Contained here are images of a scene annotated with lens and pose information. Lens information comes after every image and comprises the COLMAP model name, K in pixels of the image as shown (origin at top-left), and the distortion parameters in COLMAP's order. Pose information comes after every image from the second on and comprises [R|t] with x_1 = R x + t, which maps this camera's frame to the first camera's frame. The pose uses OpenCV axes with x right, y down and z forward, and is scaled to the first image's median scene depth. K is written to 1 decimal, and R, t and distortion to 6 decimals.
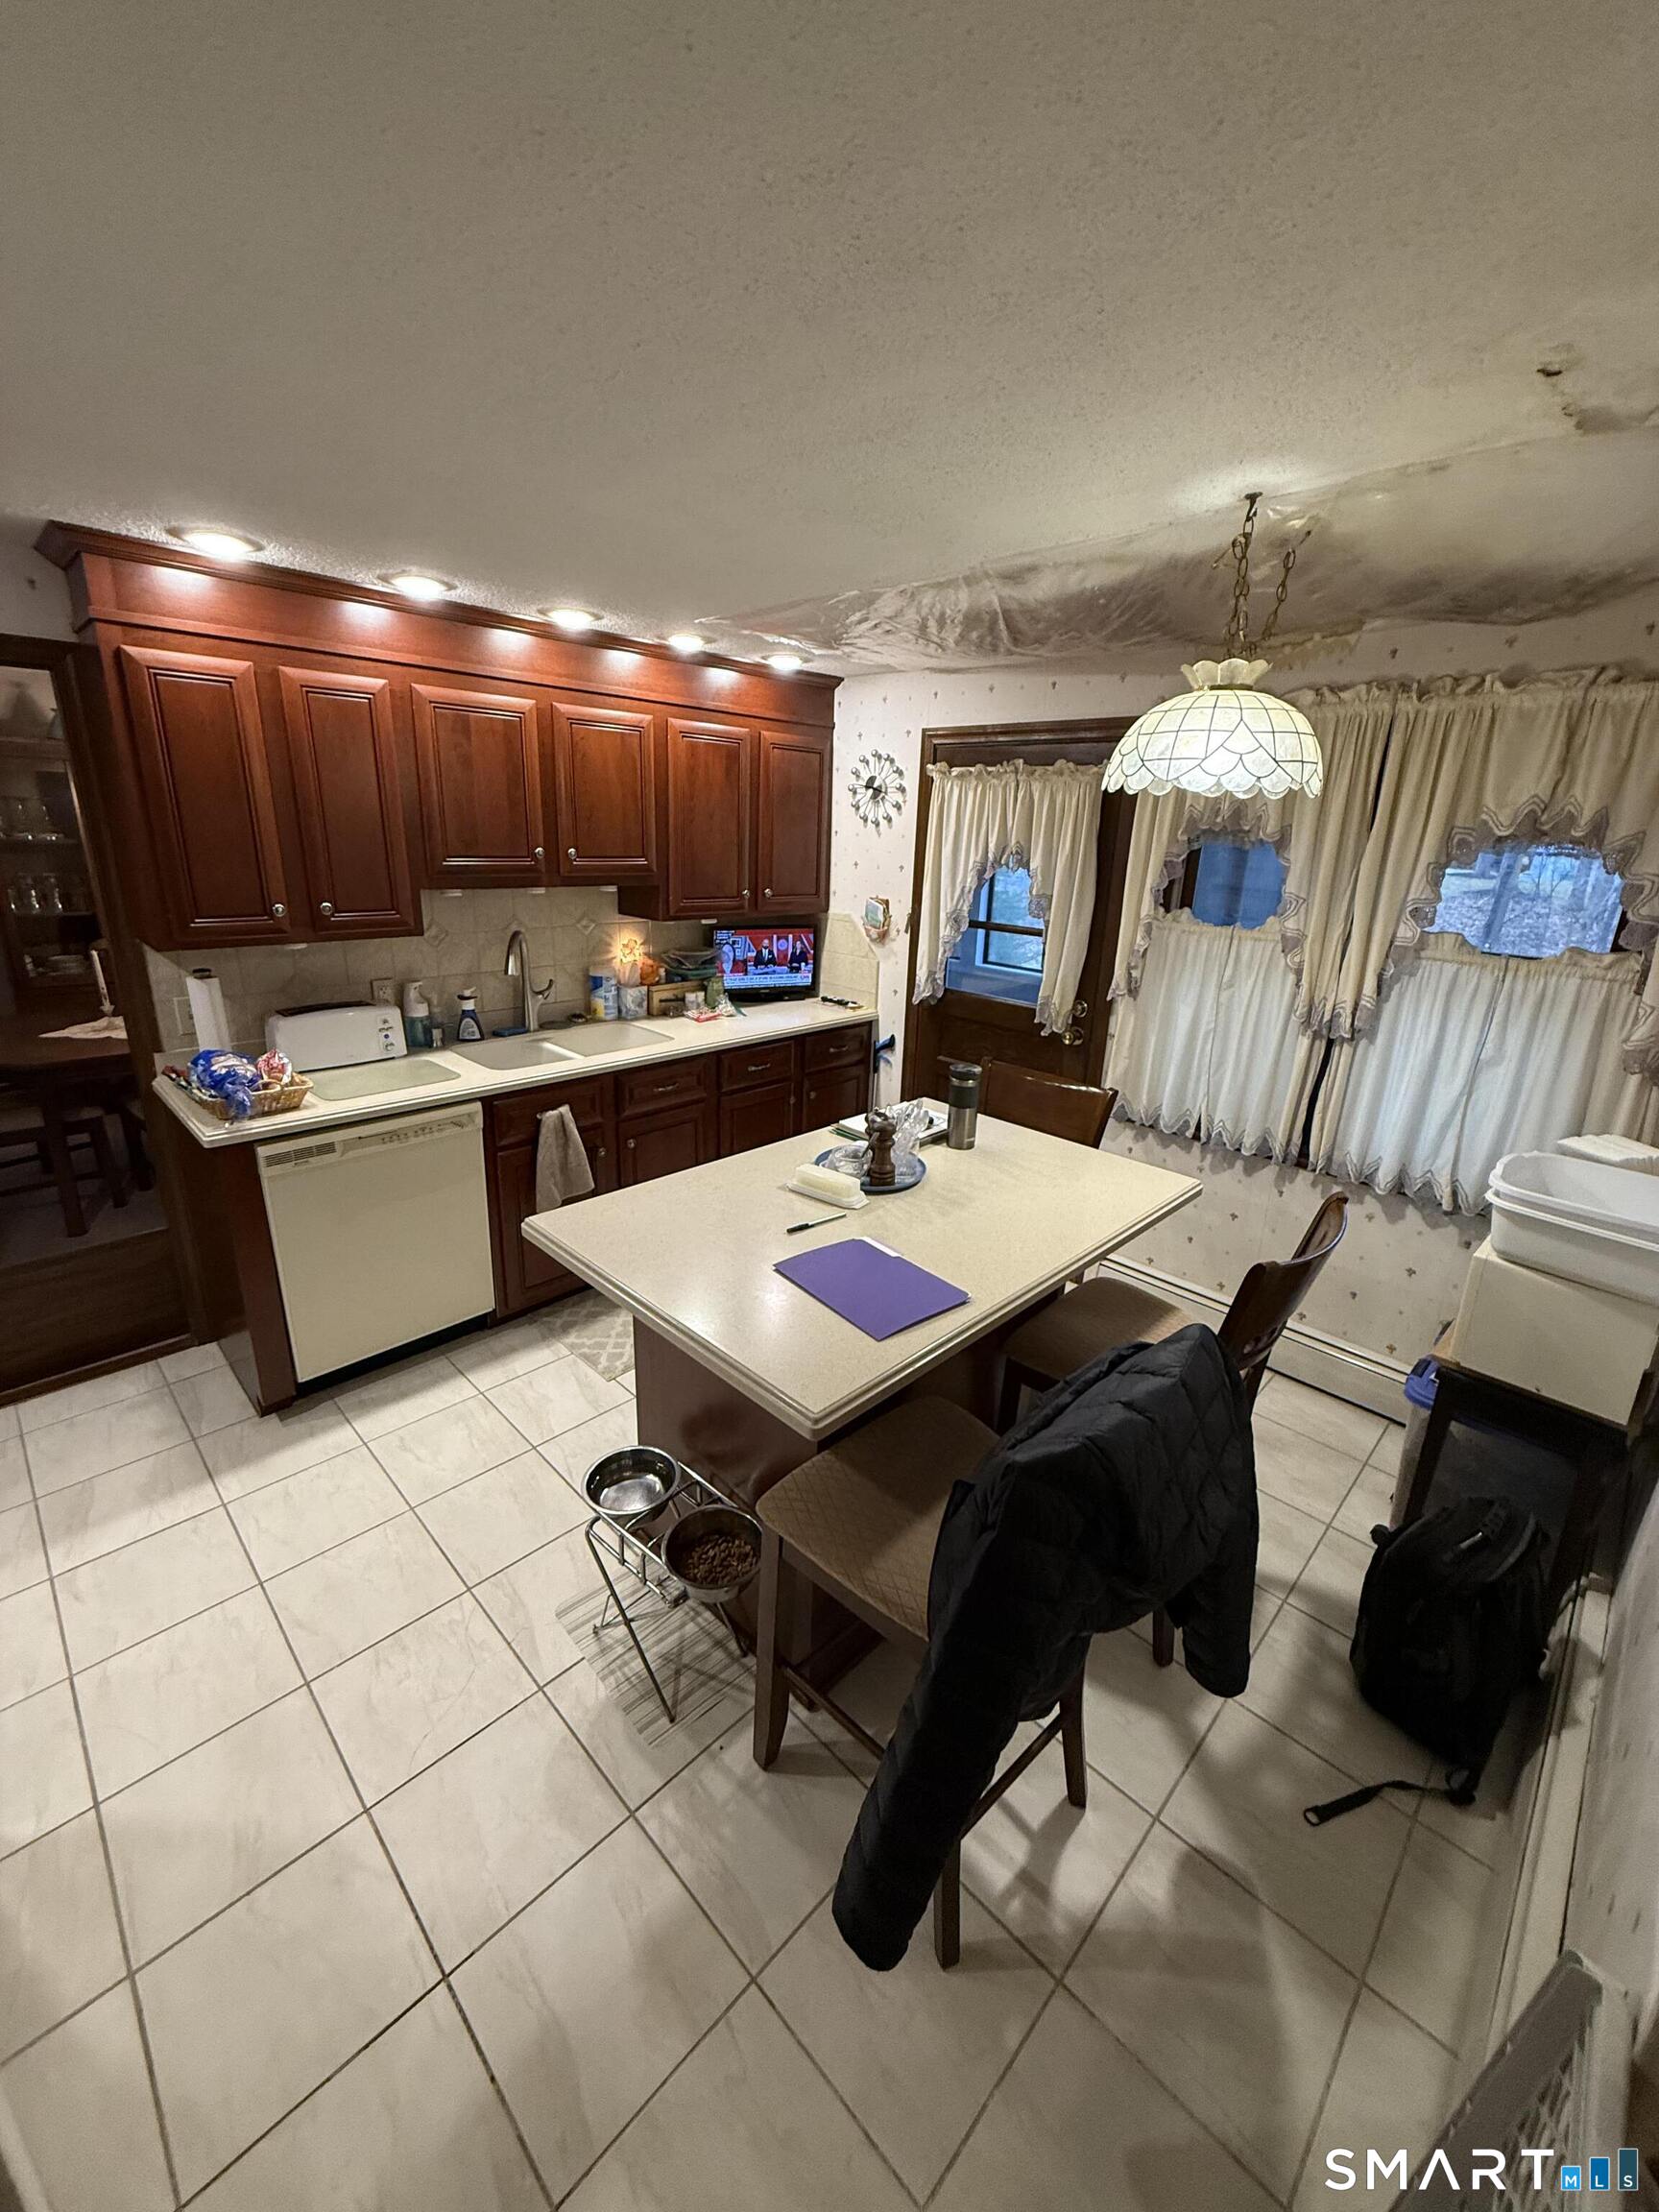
lens RADIAL K [[880.5, 0, 836.6], [0, 880.5, 1100.4], [0, 0, 1]] dist [-0.000617, 0.000605]
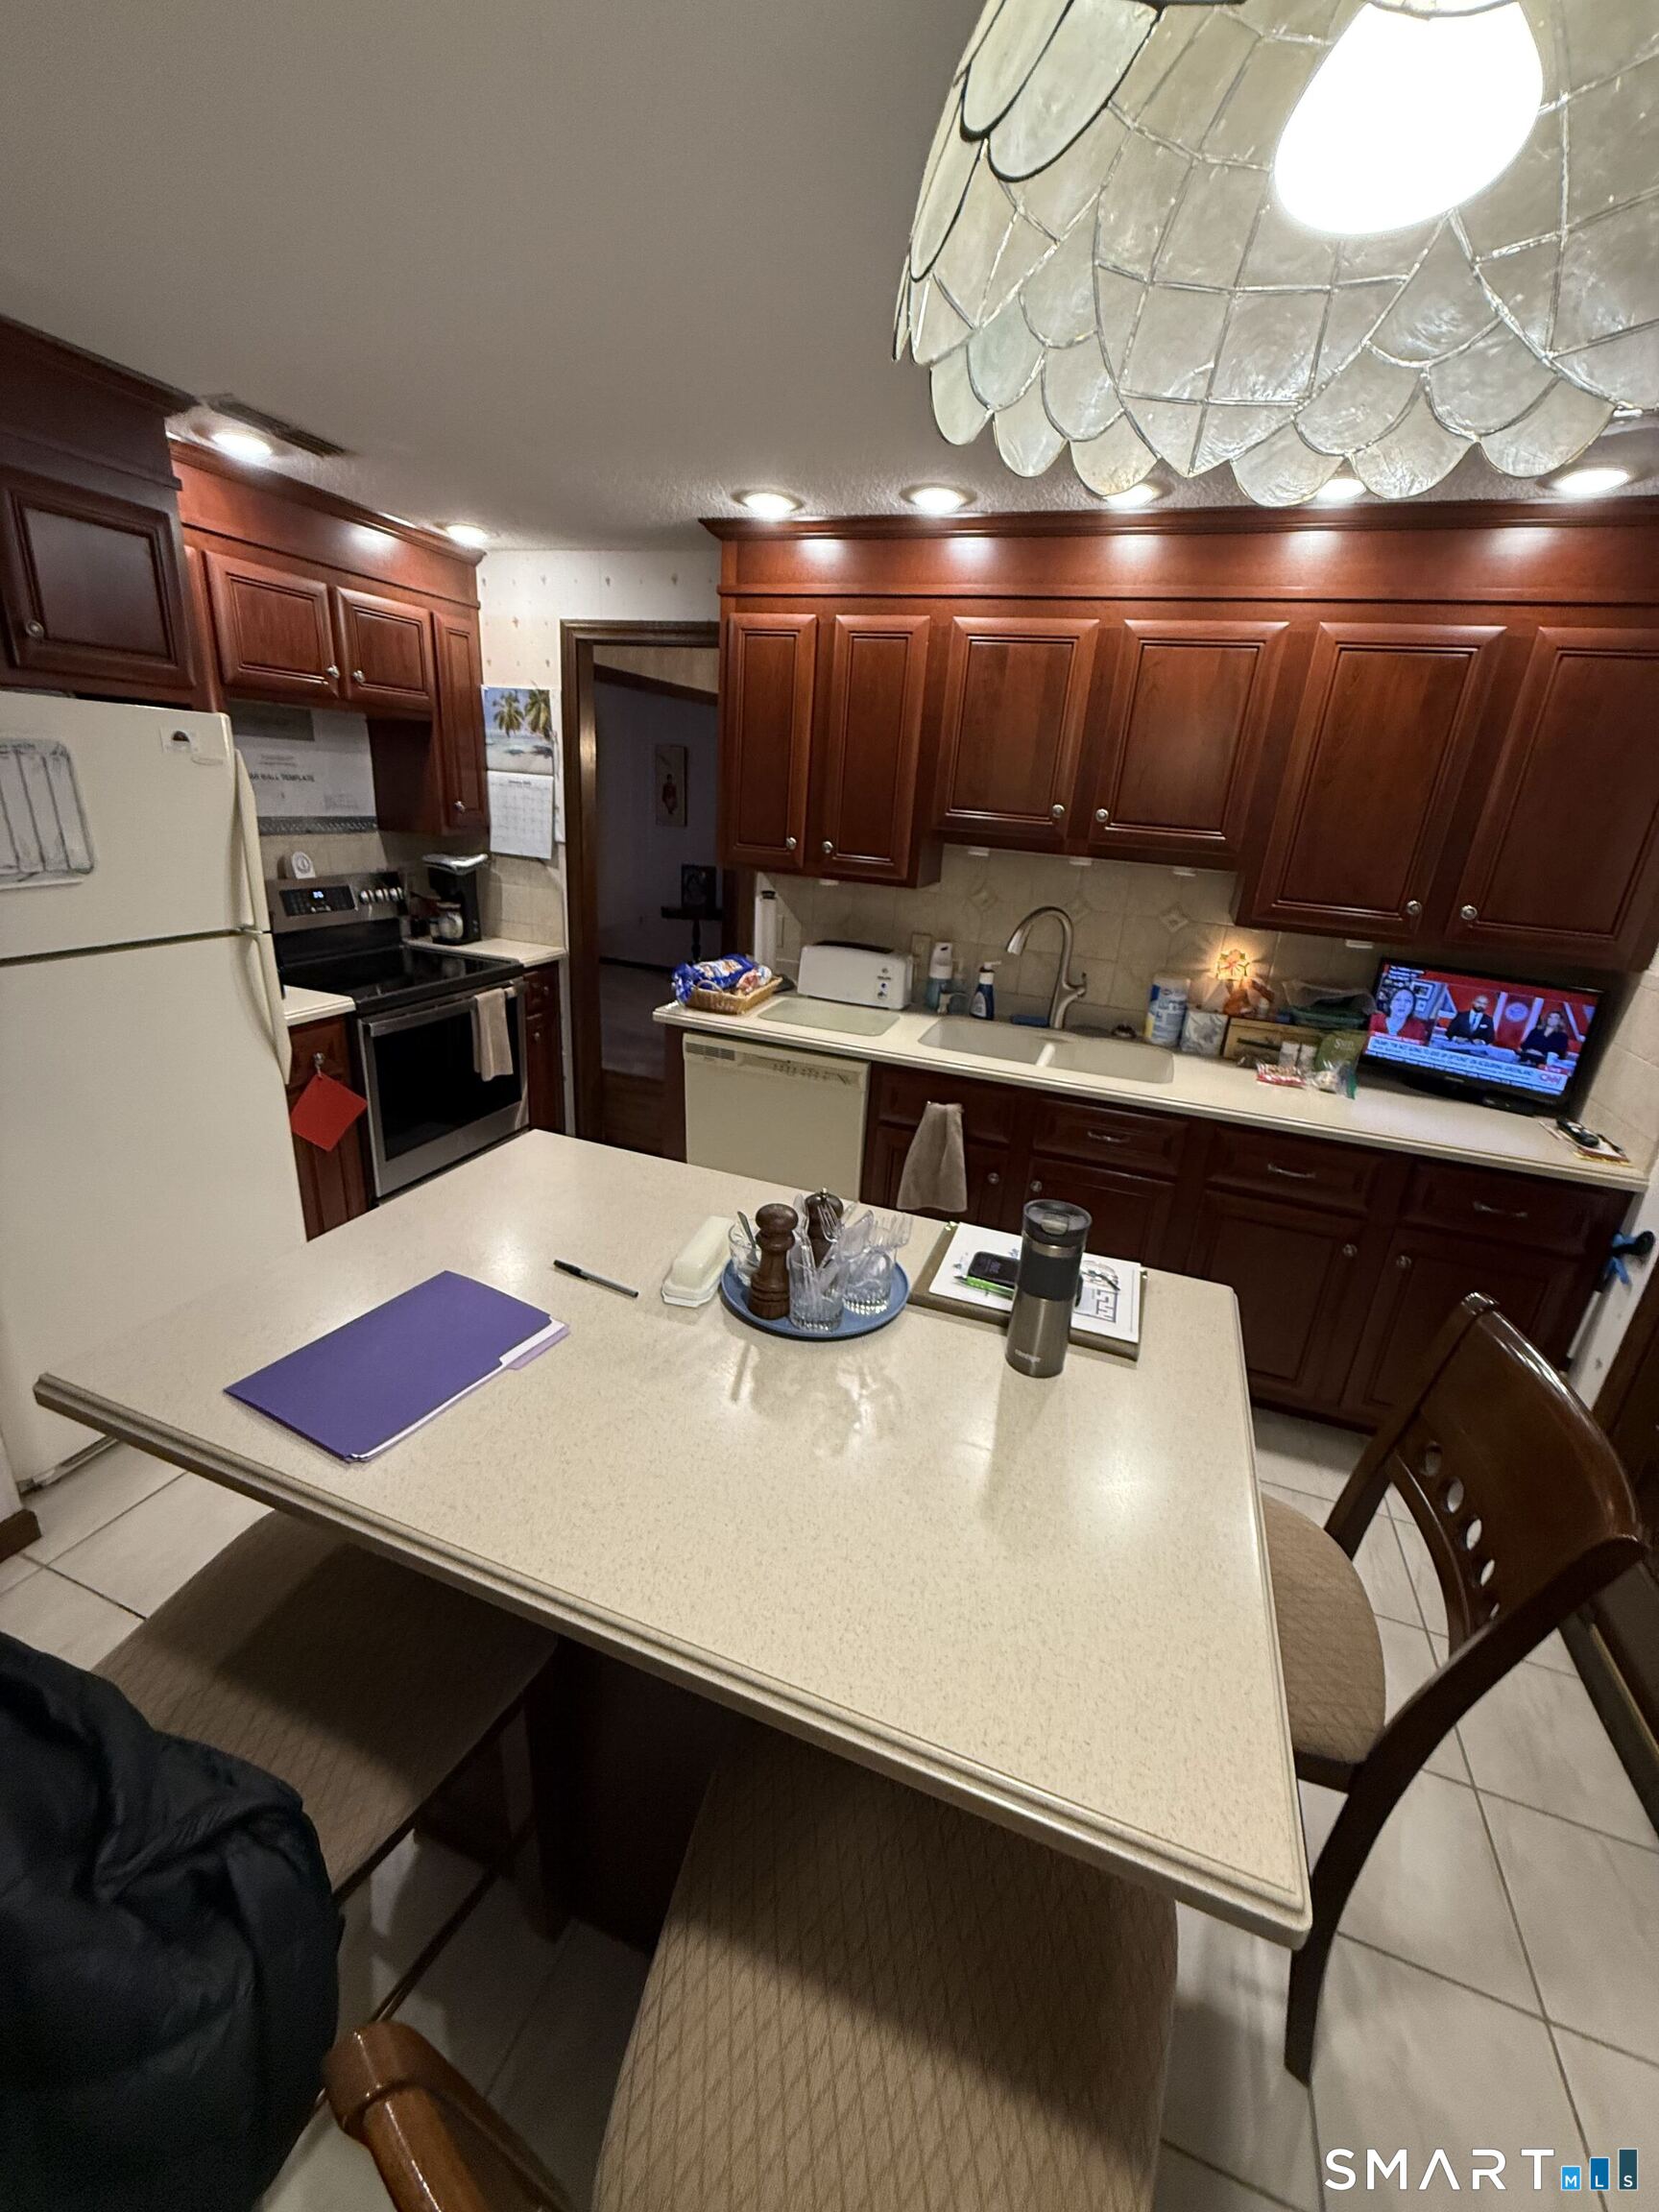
lens RADIAL K [[880.5, 0, 834.2], [0, 880.5, 1106.0], [0, 0, 1]] dist [-0.000617, 0.000605]
pose [[0.413530, 0.309233, -0.856369, 0.301599], [-0.328774, 0.927813, 0.176270, -0.084619], [0.849059, 0.208659, 0.485346, 0.400939]]
